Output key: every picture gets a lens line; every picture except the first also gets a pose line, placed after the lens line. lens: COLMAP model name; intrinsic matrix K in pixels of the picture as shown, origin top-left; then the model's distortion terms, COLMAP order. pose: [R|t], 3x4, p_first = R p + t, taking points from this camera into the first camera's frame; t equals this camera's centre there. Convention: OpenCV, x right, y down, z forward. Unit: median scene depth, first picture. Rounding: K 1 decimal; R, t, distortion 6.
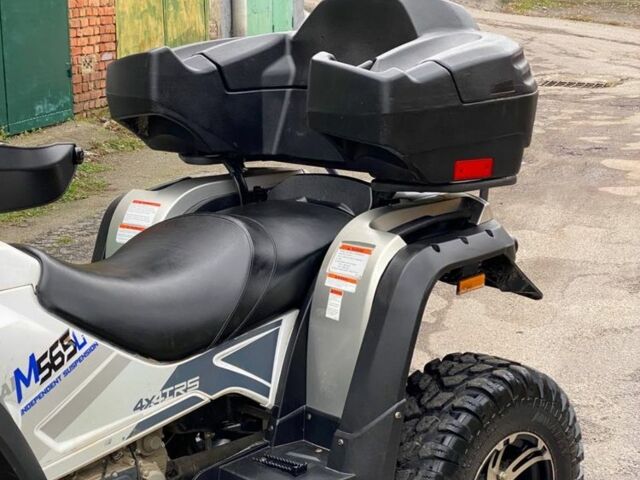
lens RADIAL K [[1284.0, 0, 316.1], [0, 1284.0, 243.5], [0, 0, 1]] dist [0.155566, 0.000000]
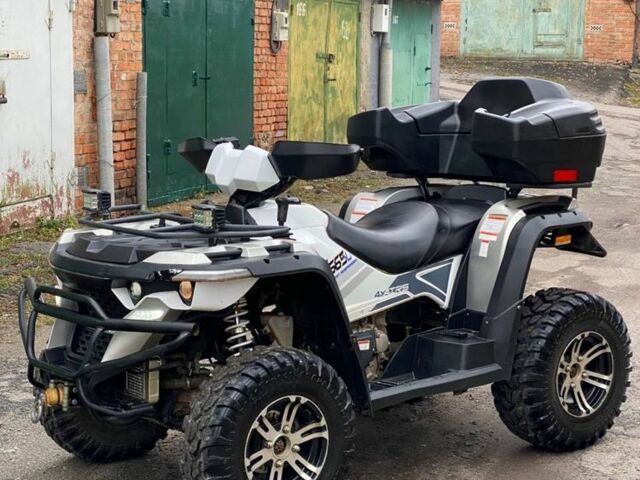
lens RADIAL K [[1284.0, 0, 320.6], [0, 1284.0, 234.8], [0, 0, 1]] dist [0.155566, 0.000000]
pose [[0.995591, 0.025383, -0.090304, -0.047799], [-0.032315, 0.996572, -0.076152, 0.161738], [0.088062, 0.078734, 0.992999, -0.746132]]
